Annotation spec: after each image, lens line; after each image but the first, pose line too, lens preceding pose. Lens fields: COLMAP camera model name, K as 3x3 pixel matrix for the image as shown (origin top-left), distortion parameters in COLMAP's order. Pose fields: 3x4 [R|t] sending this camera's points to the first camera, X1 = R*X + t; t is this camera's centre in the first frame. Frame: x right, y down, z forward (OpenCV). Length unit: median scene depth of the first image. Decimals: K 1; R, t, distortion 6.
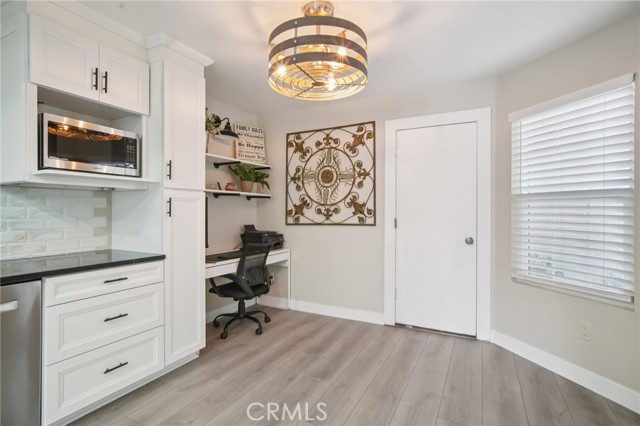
lens RADIAL K [[313.2, 0, 330.3], [0, 313.2, 207.2], [0, 0, 1]] dist [-0.001439, 0.000315]
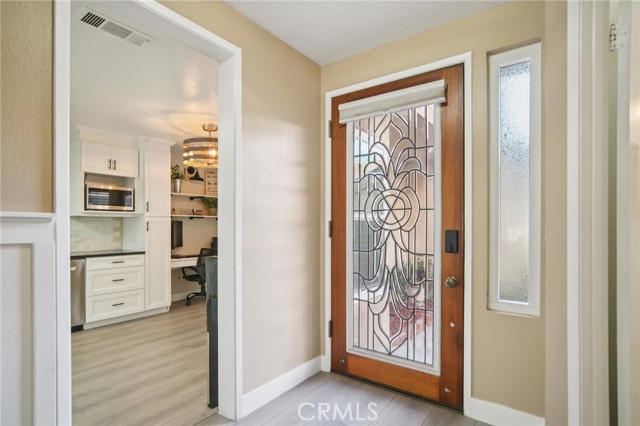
lens RADIAL K [[323.2, 0, 320.1], [0, 323.2, 222.4], [0, 0, 1]] dist [-0.000523, -0.000227]
pose [[0.987803, -0.002753, -0.155686, 0.771467], [0.002535, 0.999996, -0.001594, -0.018028], [0.155689, 0.001179, 0.987805, -0.720801]]
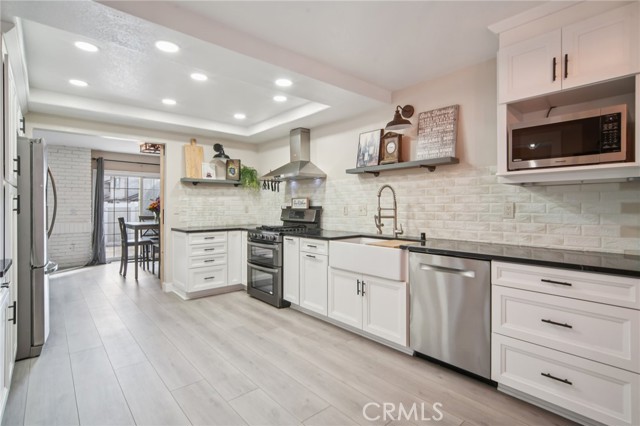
lens RADIAL K [[313.2, 0, 330.3], [0, 313.2, 207.2], [0, 0, 1]] dist [-0.001439, 0.000315]
pose [[-0.360603, 0.001927, -0.932717, 0.321074], [0.009949, 0.999949, -0.001781, 0.007181], [0.932666, -0.009921, -0.360604, 0.574353]]
